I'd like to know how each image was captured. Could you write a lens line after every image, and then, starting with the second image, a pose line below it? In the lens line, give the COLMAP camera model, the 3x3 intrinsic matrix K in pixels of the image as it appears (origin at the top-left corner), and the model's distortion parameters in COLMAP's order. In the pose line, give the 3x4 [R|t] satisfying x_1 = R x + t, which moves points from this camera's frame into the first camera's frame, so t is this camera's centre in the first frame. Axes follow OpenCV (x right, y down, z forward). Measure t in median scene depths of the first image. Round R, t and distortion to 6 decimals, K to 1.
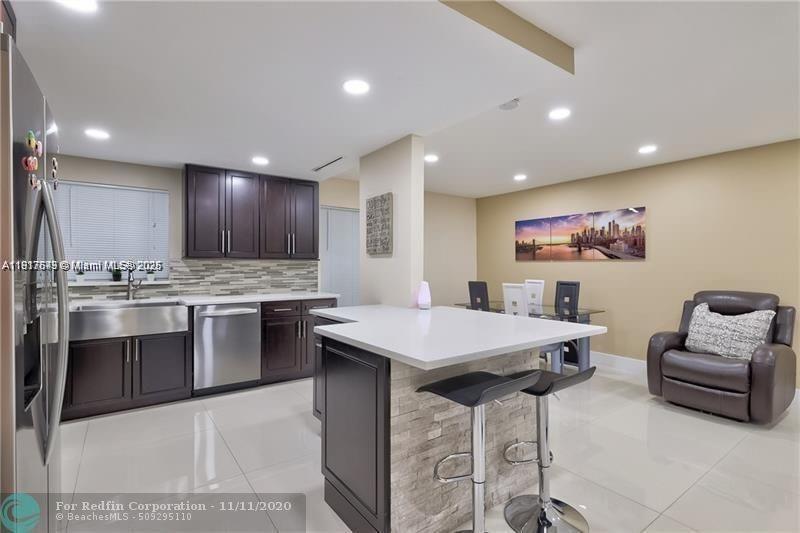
lens RADIAL K [[387.8, 0, 394.2], [0, 387.8, 266.6], [0, 0, 1]] dist [0.000040, -0.001210]
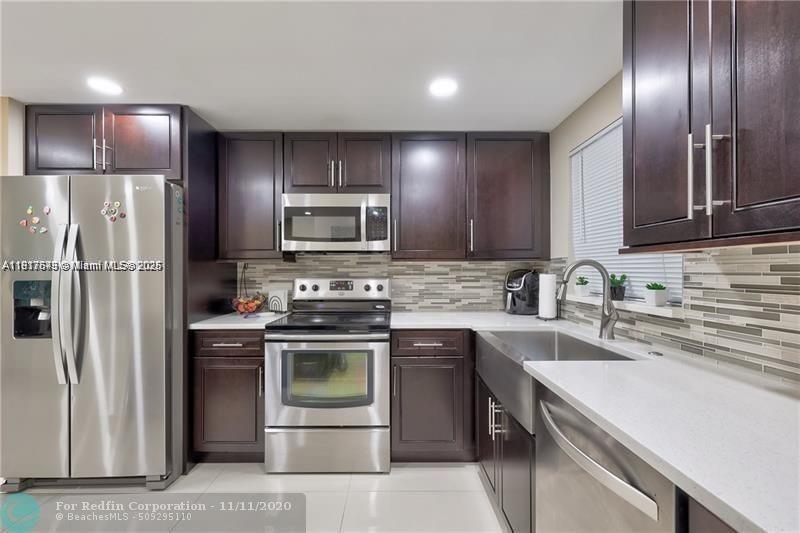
lens RADIAL K [[342.0, 0, 396.0], [0, 342.0, 269.2], [0, 0, 1]] dist [0.000509, 0.000827]
pose [[-0.572204, -0.002716, -0.820107, -0.150984], [-0.000535, 0.999996, -0.002939, -0.002574], [0.820111, -0.001243, -0.572202, 0.981973]]
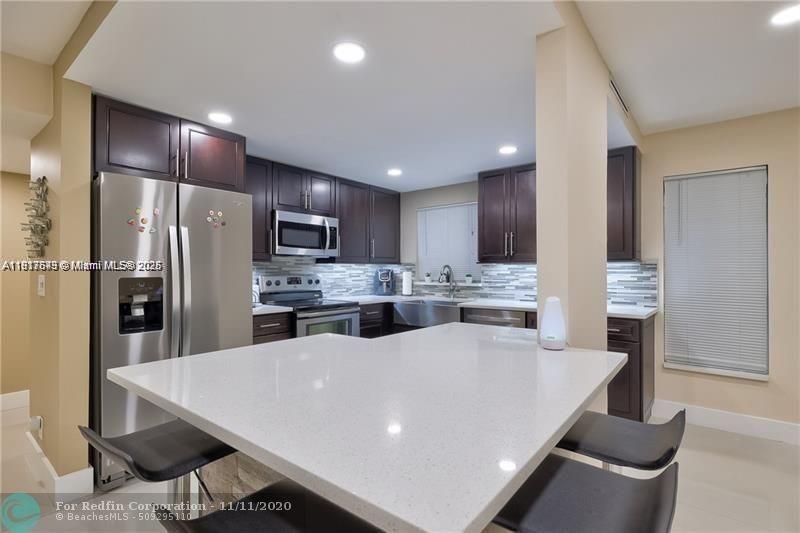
lens RADIAL K [[387.8, 0, 392.7], [0, 387.8, 269.0], [0, 0, 1]] dist [0.000040, -0.001210]
pose [[0.258731, -0.004550, -0.965939, 0.413907], [-0.002322, 0.999983, -0.005332, 0.002069], [0.965947, 0.003623, 0.258716, 0.489358]]
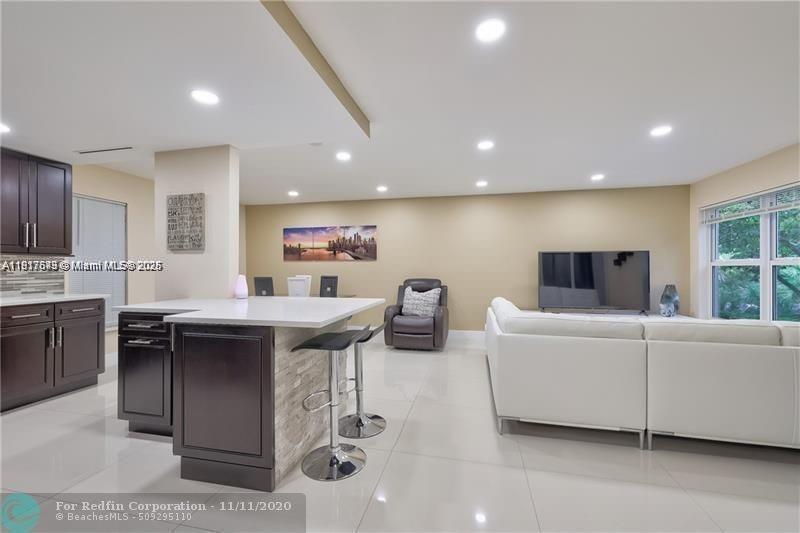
lens RADIAL K [[336.4, 0, 400.5], [0, 336.4, 267.6], [0, 0, 1]] dist [0.000847, -0.000239]
pose [[0.743398, -0.001788, 0.668847, -0.180195], [0.004253, 0.999989, -0.002053, 0.015608], [-0.668836, 0.004371, 0.743397, -0.045948]]
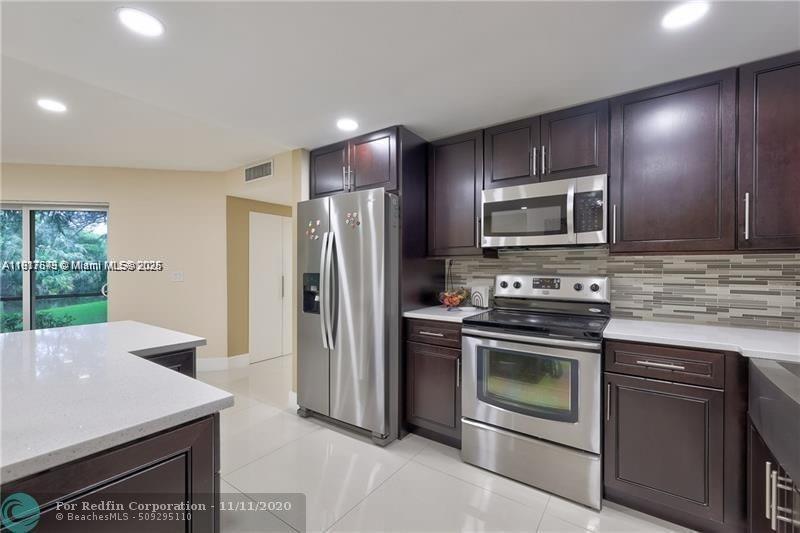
lens RADIAL K [[342.0, 0, 398.9], [0, 342.0, 267.4], [0, 0, 1]] dist [0.000509, 0.000827]
pose [[-0.942571, -0.001651, -0.334003, -0.190009], [-0.003582, 0.999980, 0.005165, -0.003334], [0.333988, 0.006065, -0.942558, 0.996719]]
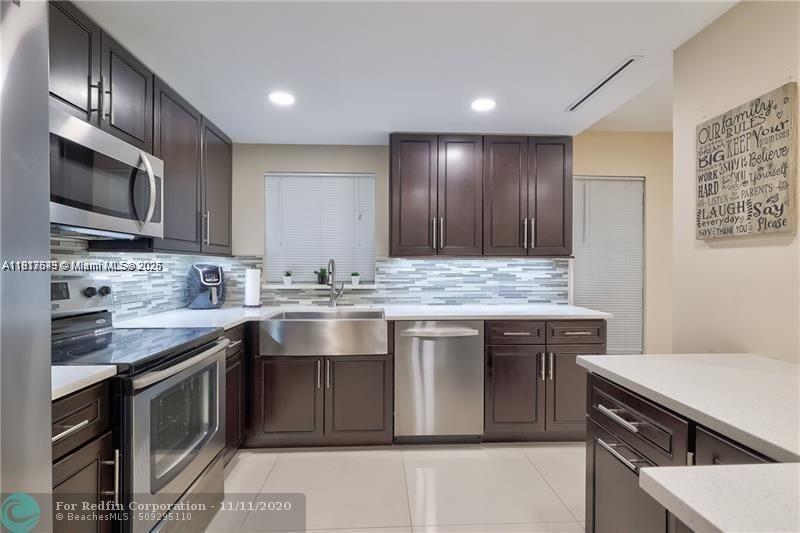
lens RADIAL K [[387.8, 0, 395.7], [0, 387.8, 267.1], [0, 0, 1]] dist [0.000040, -0.001210]
pose [[0.841774, 0.000583, -0.539829, -0.109993], [-0.002308, 0.999994, -0.002519, 0.001778], [0.539825, 0.003366, 0.841771, 0.350929]]
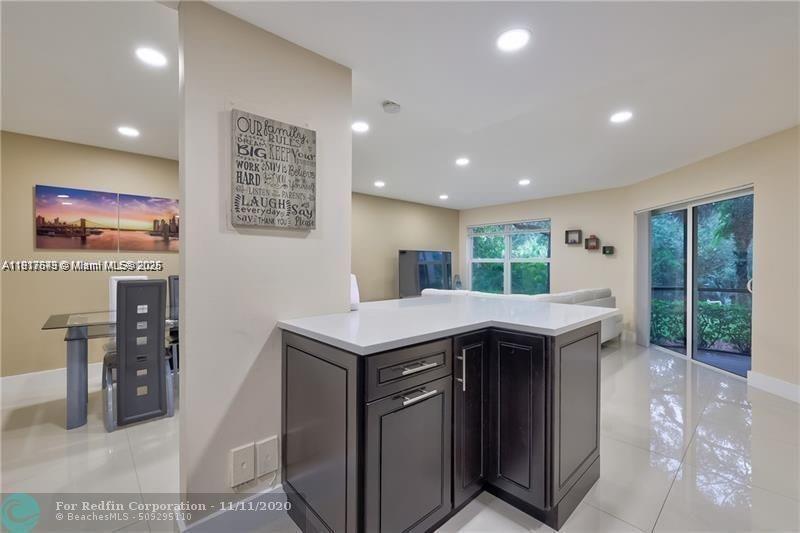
lens RADIAL K [[342.0, 0, 397.4], [0, 342.0, 266.5], [0, 0, 1]] dist [0.000509, 0.000827]
pose [[-0.136292, -0.009640, 0.990622, -0.448254], [0.002237, 0.999947, 0.010038, 0.012971], [-0.990666, 0.003584, -0.136263, 0.751390]]
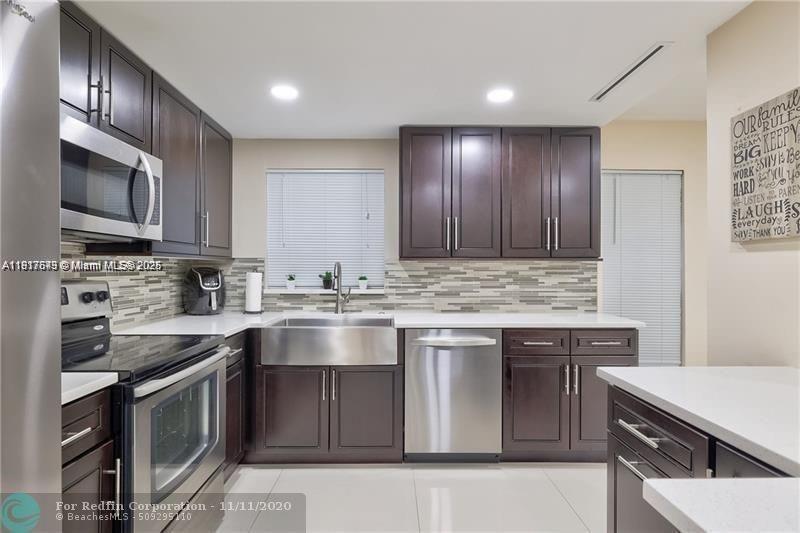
lens RADIAL K [[429.6, 0, 392.6], [0, 429.6, 267.0], [0, 0, 1]] dist [0.000726, -0.001824]
pose [[0.820135, -0.002117, -0.572166, -0.094853], [-0.002322, 0.999973, -0.007028, -0.001057], [0.572165, 0.007092, 0.820108, 0.337495]]
